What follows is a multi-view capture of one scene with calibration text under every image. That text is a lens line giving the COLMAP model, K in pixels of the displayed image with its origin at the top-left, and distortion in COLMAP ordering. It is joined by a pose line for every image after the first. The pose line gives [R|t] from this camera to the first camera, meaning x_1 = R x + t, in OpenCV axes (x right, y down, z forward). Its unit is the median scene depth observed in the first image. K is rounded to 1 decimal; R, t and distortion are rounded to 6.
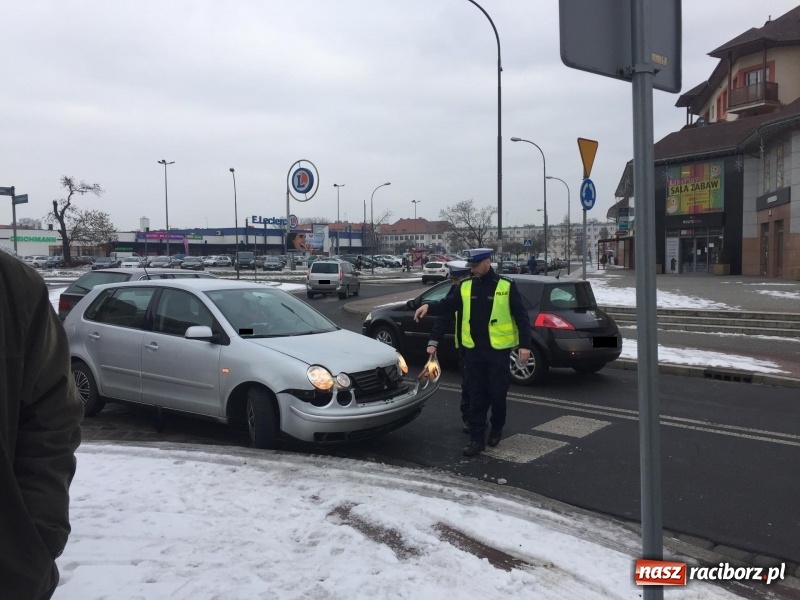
lens RADIAL K [[683.2, 0, 398.5], [0, 683.2, 291.5], [0, 0, 1]] dist [0.081047, -0.111348]
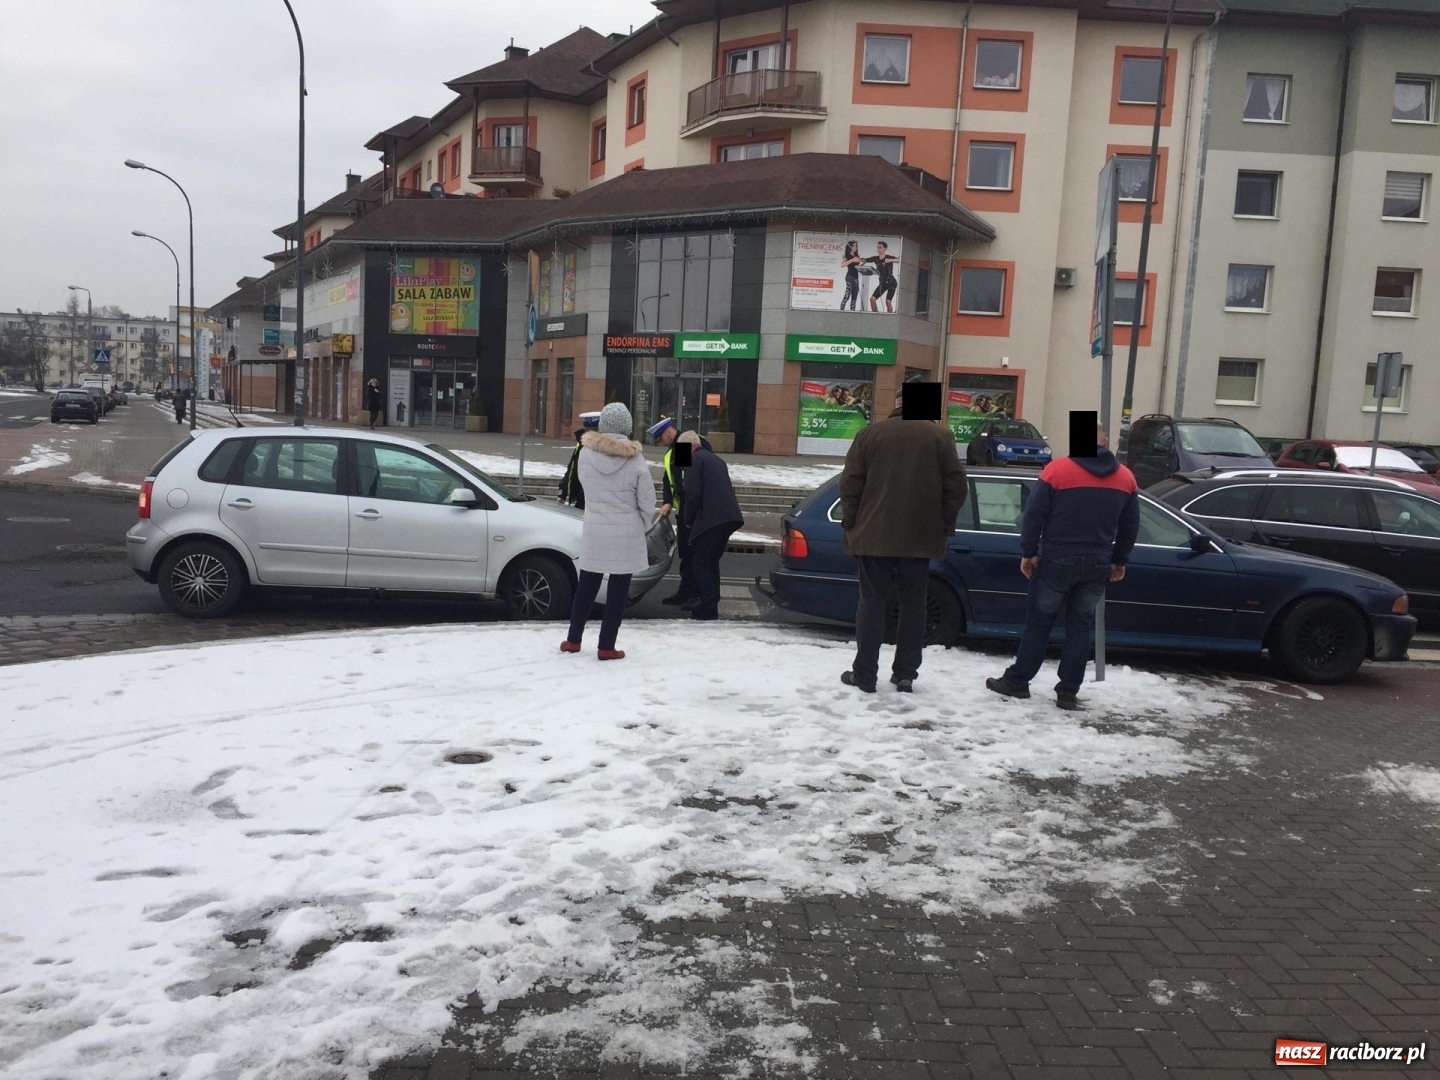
lens RADIAL K [[1229.7, 0, 732.8], [0, 1229.7, 527.0], [0, 0, 1]] dist [0.081047, -0.111348]
pose [[0.736582, -0.019955, 0.676054, -0.146119], [-0.020337, 0.998459, 0.051628, 0.001595], [-0.676043, -0.051777, 0.735041, -0.048761]]
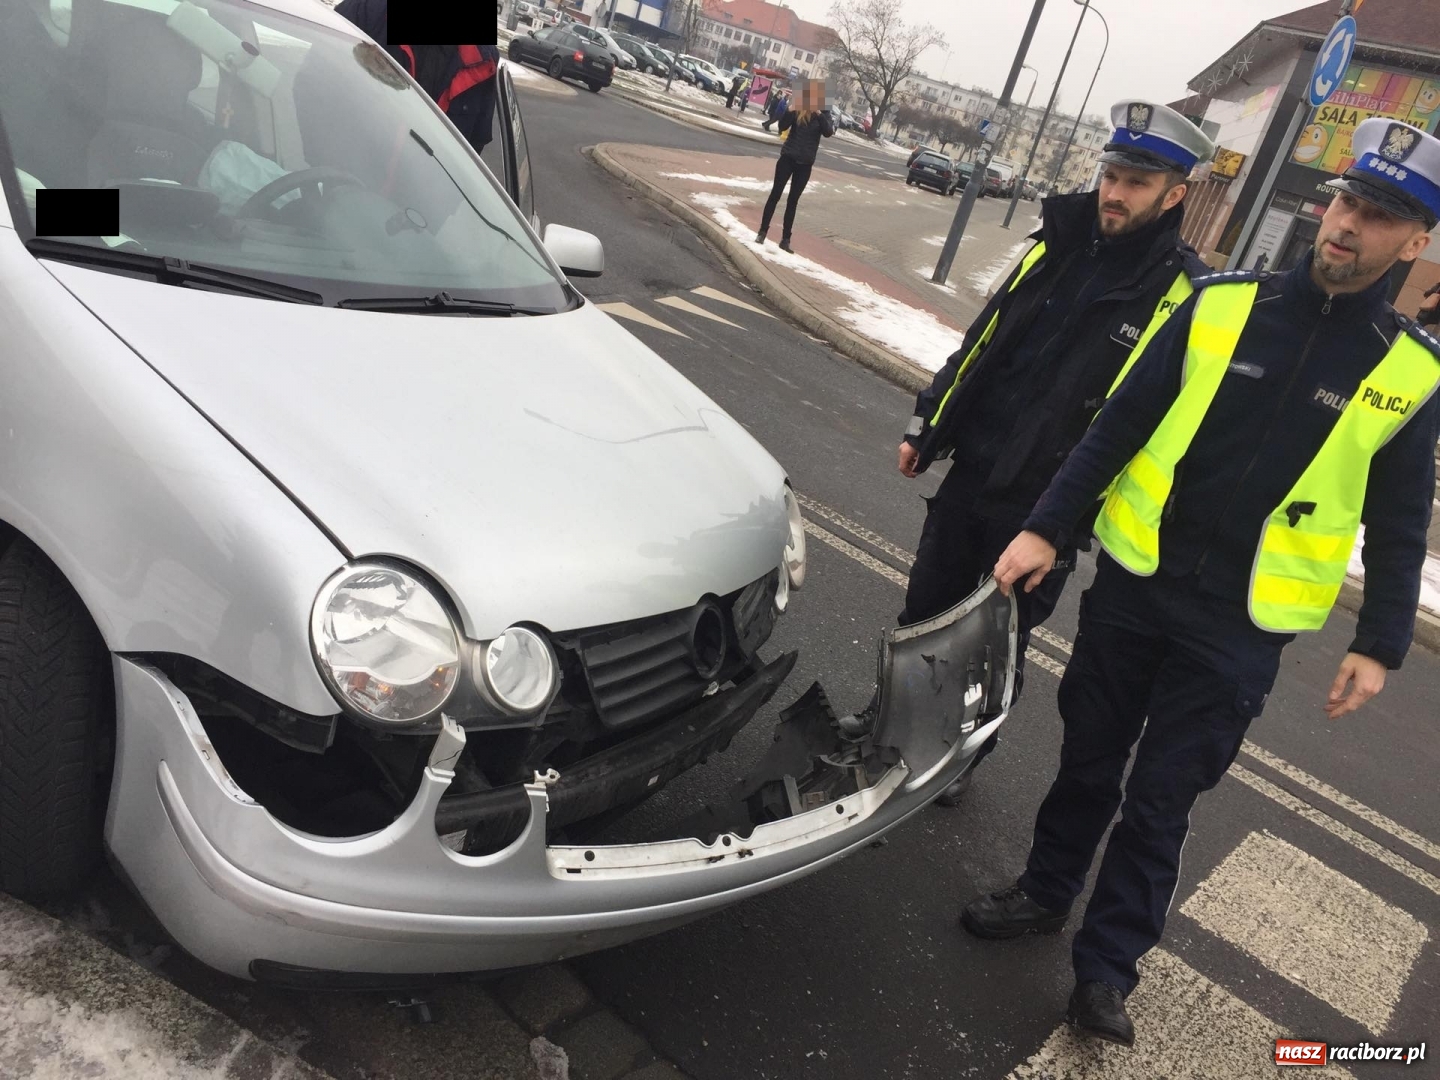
lens RADIAL K [[1229.7, 0, 706.9], [0, 1229.7, 552.5], [0, 0, 1]] dist [0.081047, -0.111348]
pose [[0.953818, 0.283235, 0.100049, -0.009596], [-0.300326, 0.905816, 0.298834, -0.001479], [-0.005986, -0.315081, 0.949046, 0.089825]]
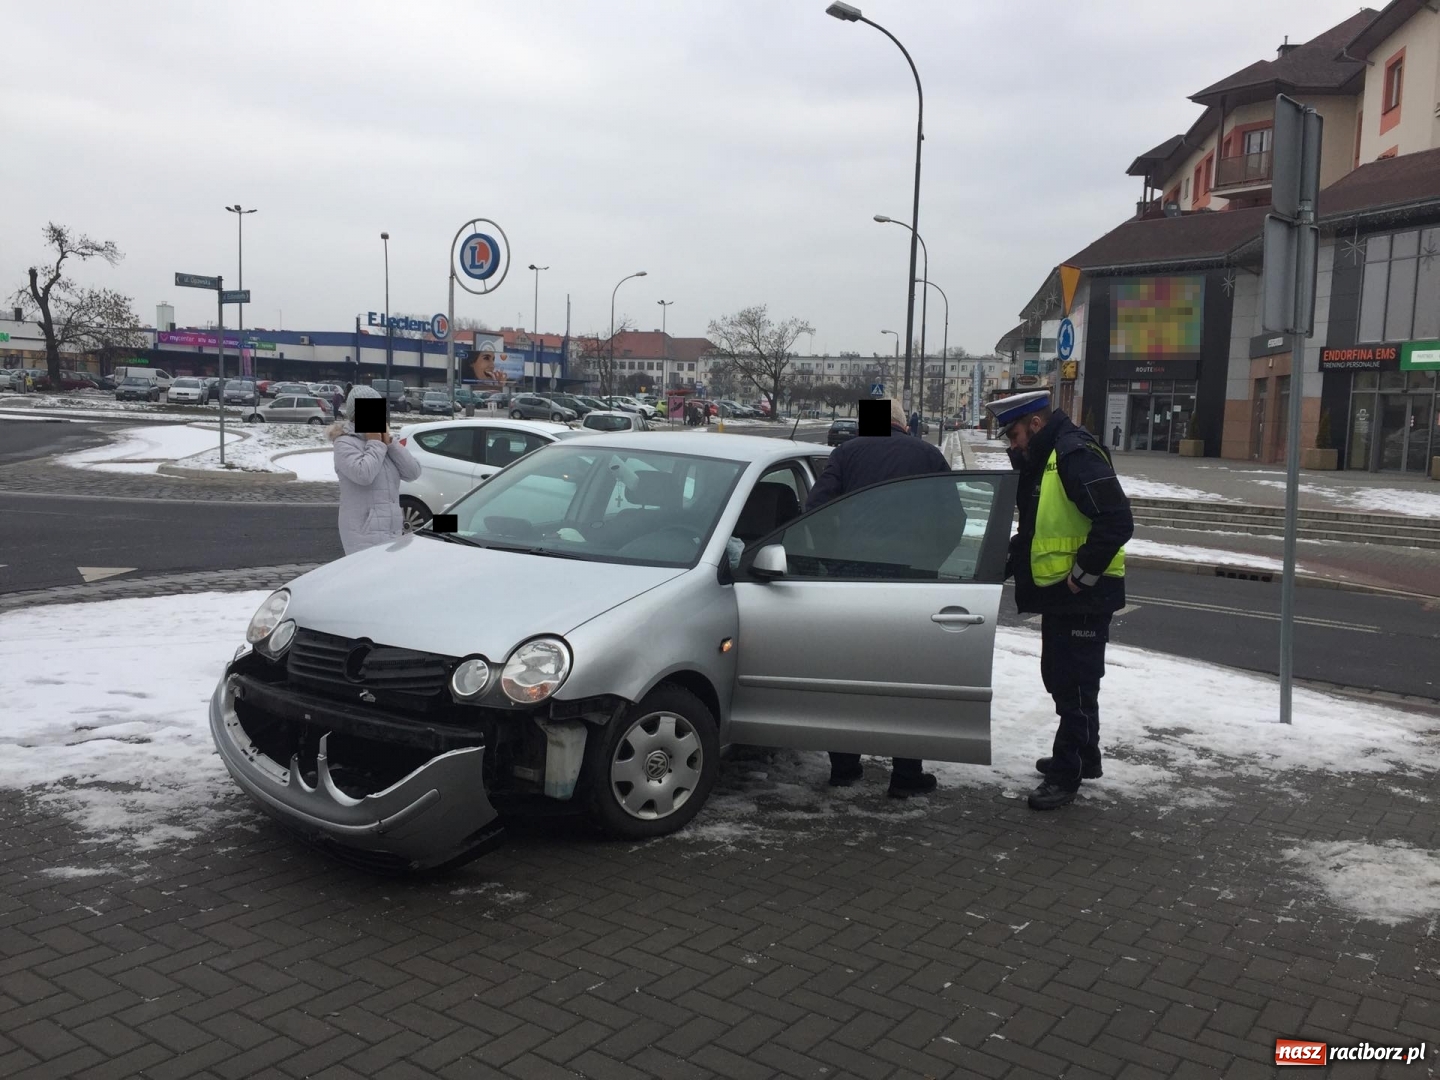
lens RADIAL K [[1229.7, 0, 723.8], [0, 1229.7, 536.0], [0, 0, 1]] dist [0.081047, -0.111348]
pose [[0.994414, 0.037549, 0.098646, -0.067131], [-0.043217, 0.997497, 0.055968, 0.003918], [-0.096298, -0.059918, 0.993547, -0.097028]]
